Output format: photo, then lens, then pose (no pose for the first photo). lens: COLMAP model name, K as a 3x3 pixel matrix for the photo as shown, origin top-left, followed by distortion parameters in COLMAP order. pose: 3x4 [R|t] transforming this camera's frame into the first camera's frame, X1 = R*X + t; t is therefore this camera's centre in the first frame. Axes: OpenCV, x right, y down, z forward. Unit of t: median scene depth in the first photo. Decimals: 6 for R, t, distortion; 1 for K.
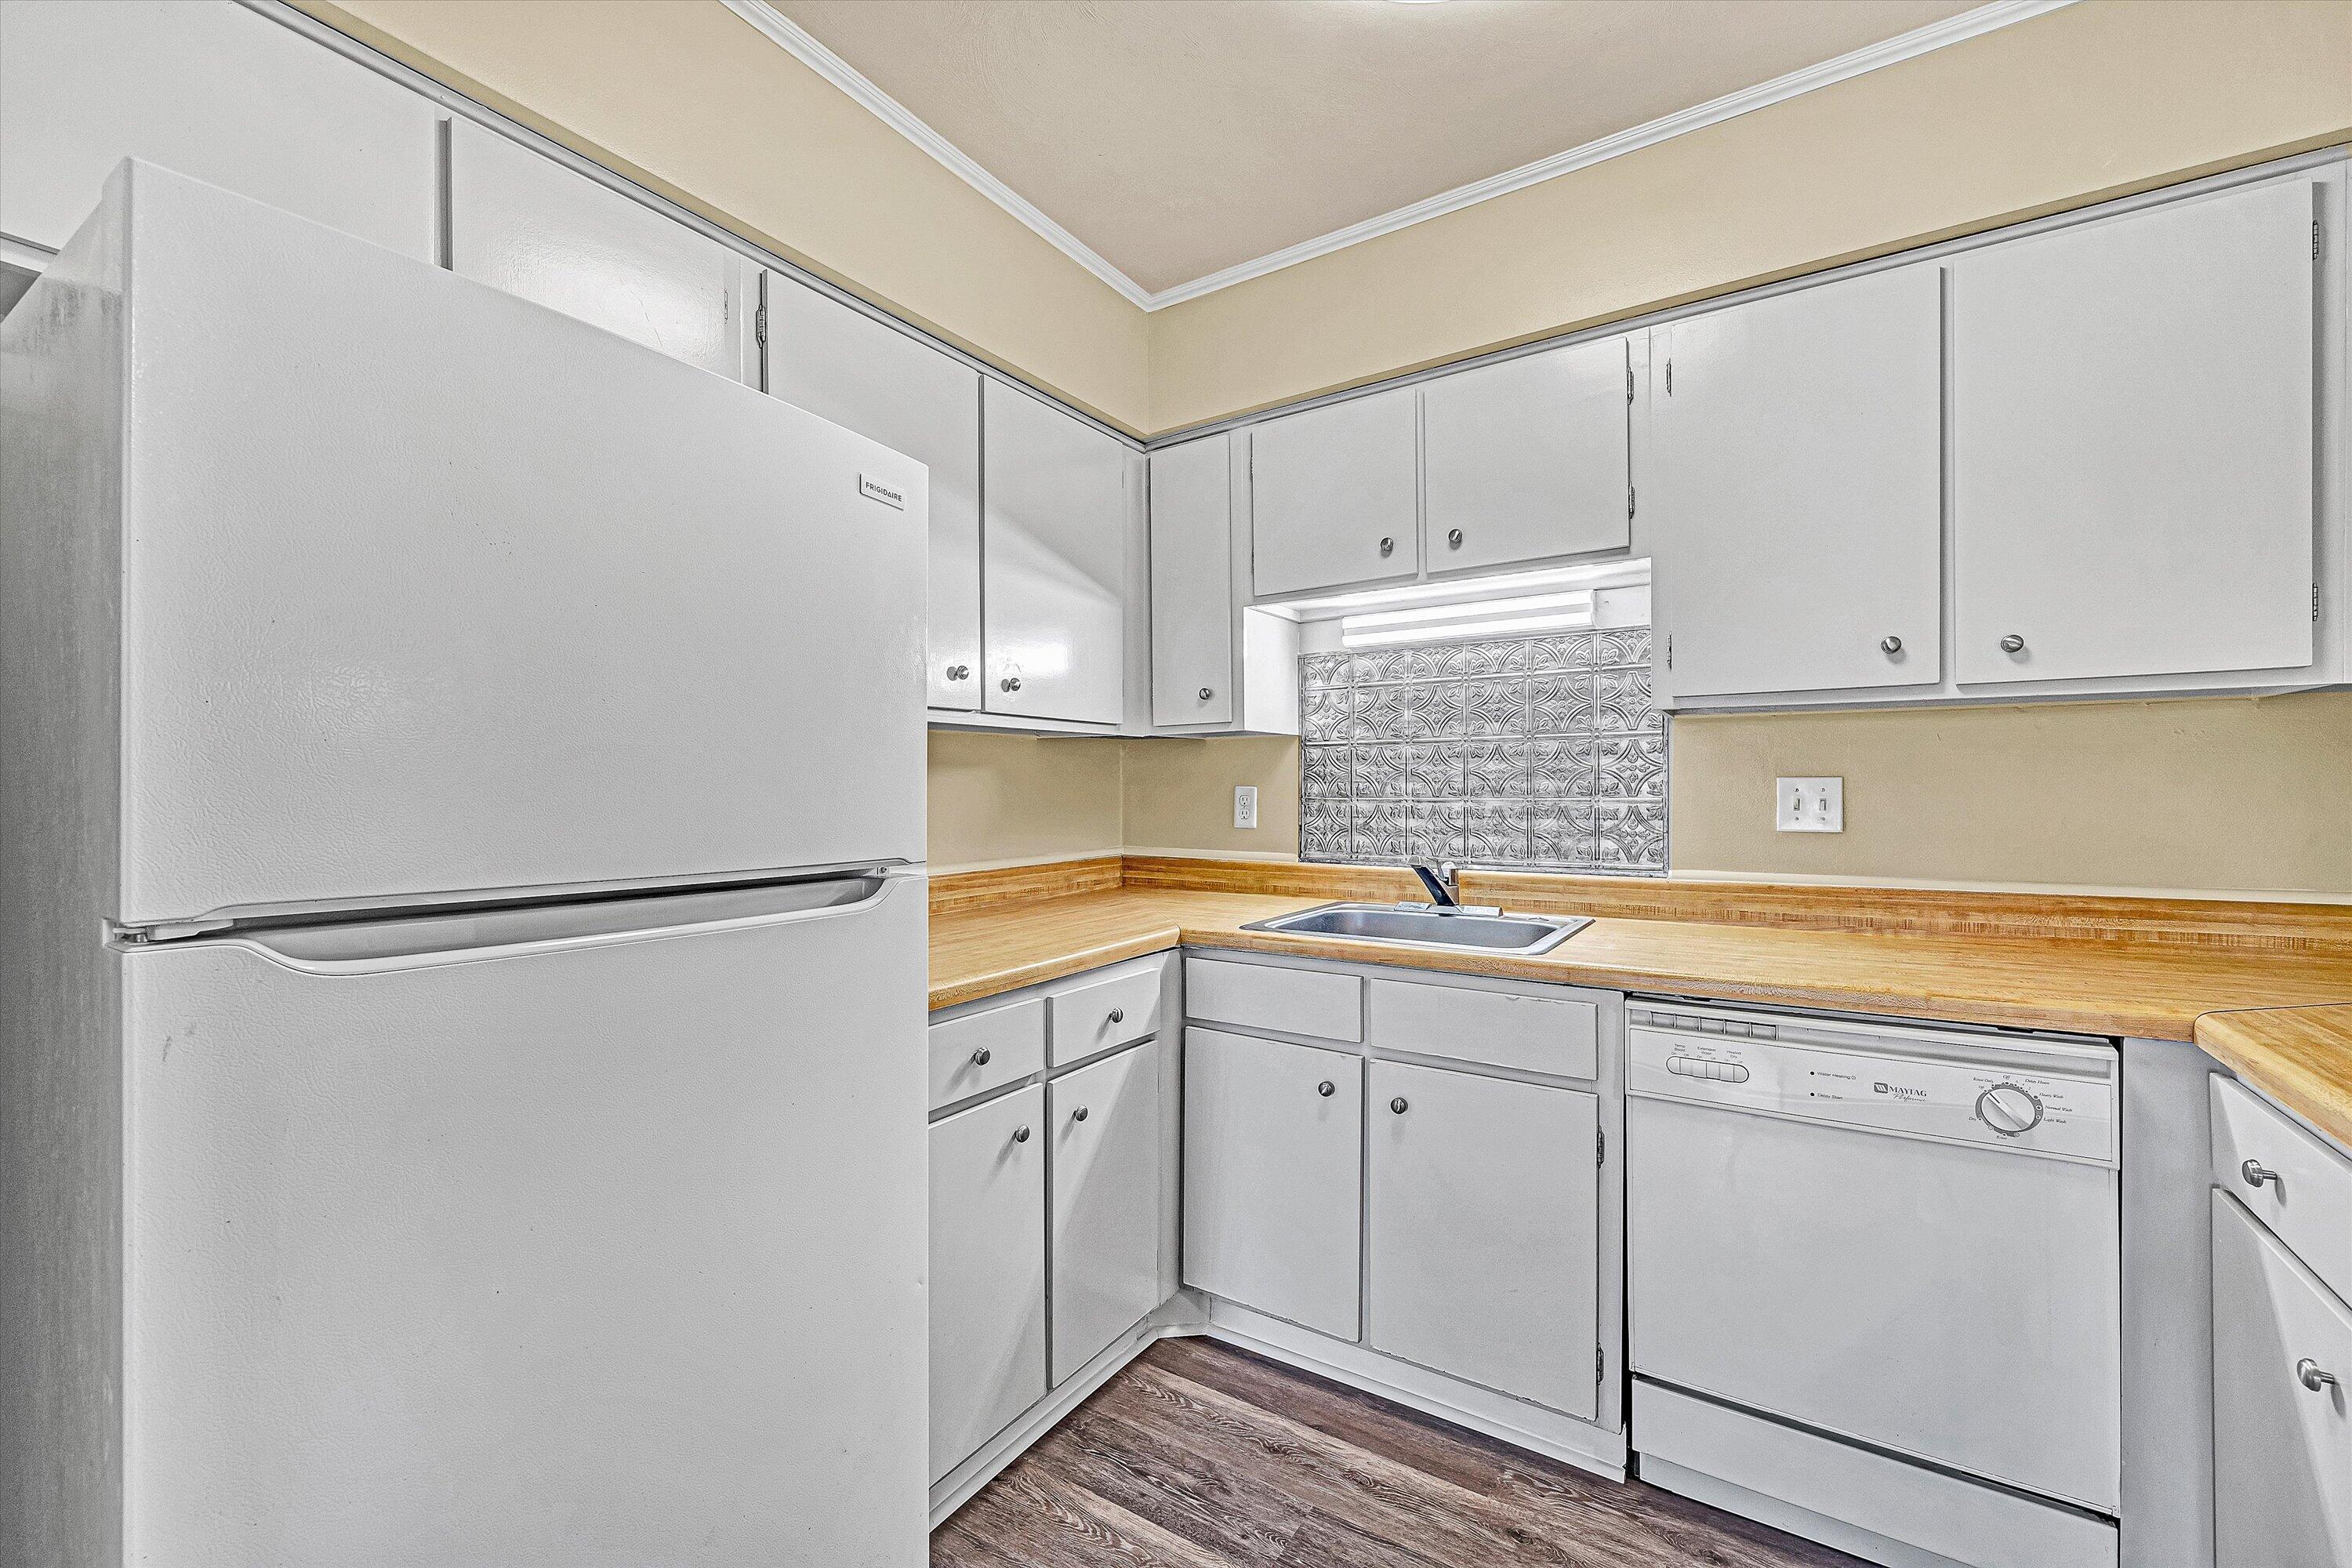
lens RADIAL K [[952.2, 0, 1176.0], [0, 952.2, 784.0], [0, 0, 1]] dist [-0.002231, -0.000378]
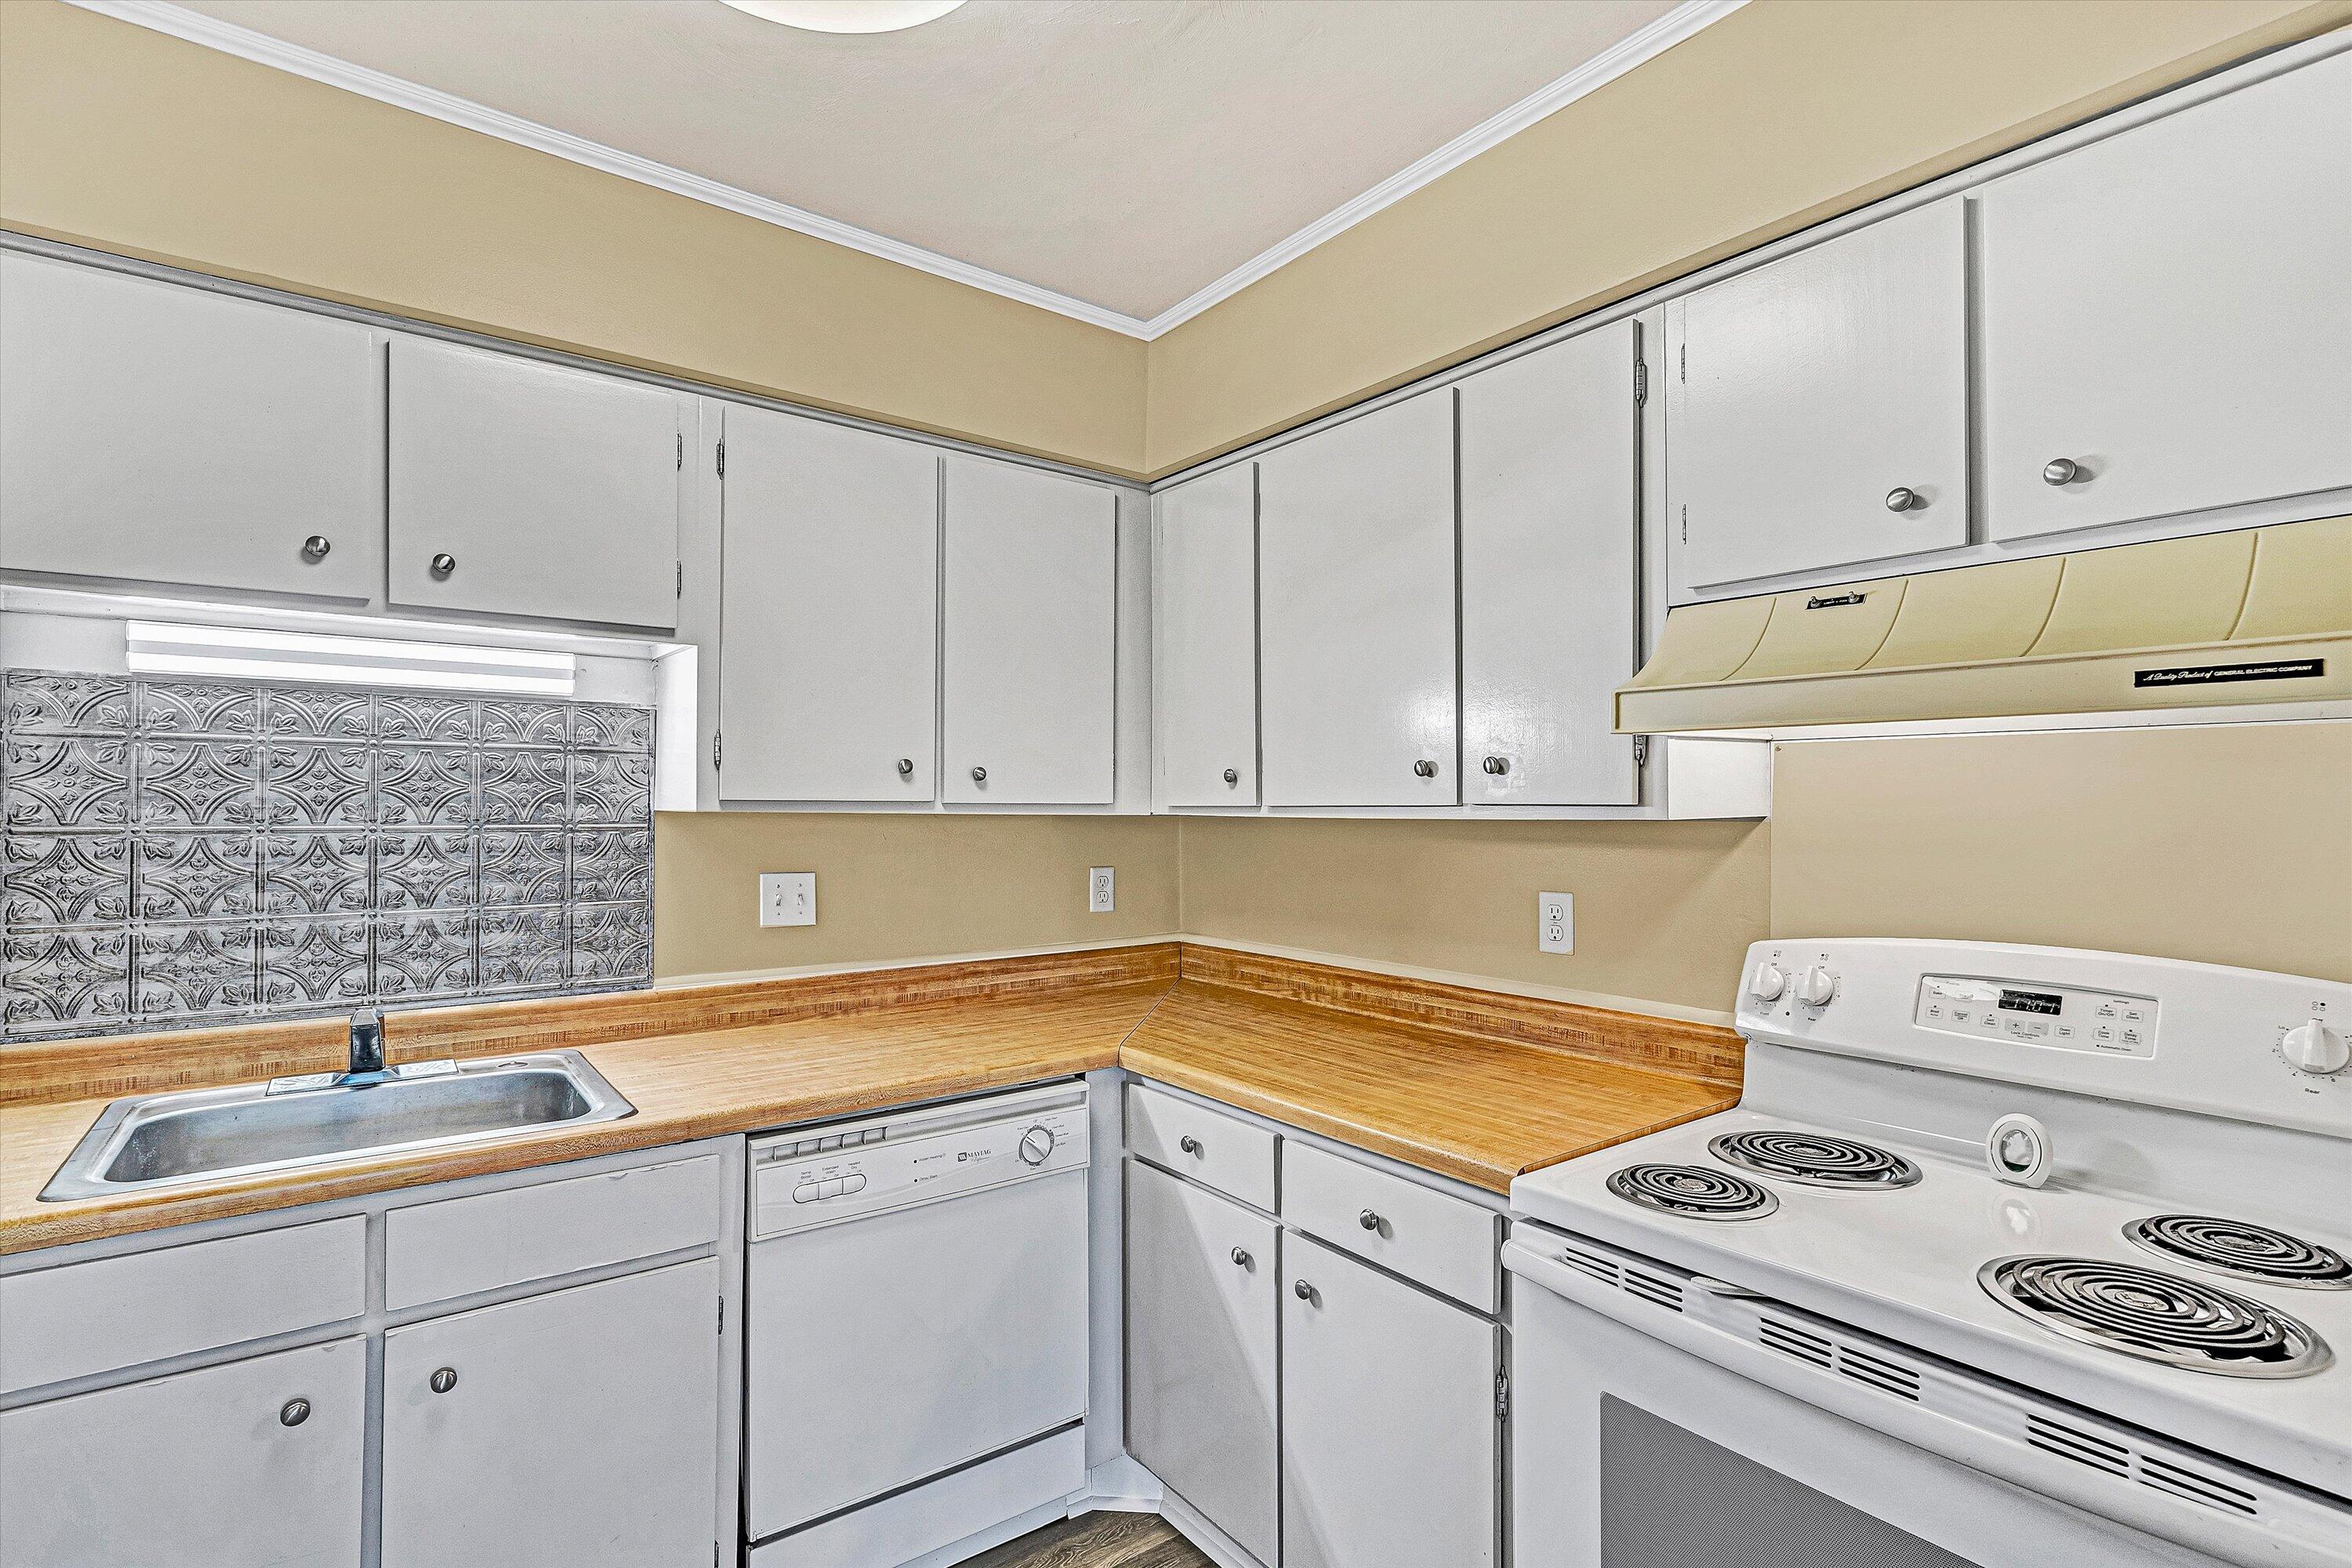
lens RADIAL K [[1093.2, 0, 1176.0], [0, 1093.2, 784.0], [0, 0, 1]] dist [0.000293, 0.000502]
pose [[0.348768, 0.027852, 0.936795, -0.292669], [-0.003920, 0.999593, -0.028260, -0.068869], [-0.937201, 0.006184, 0.348736, 0.177264]]
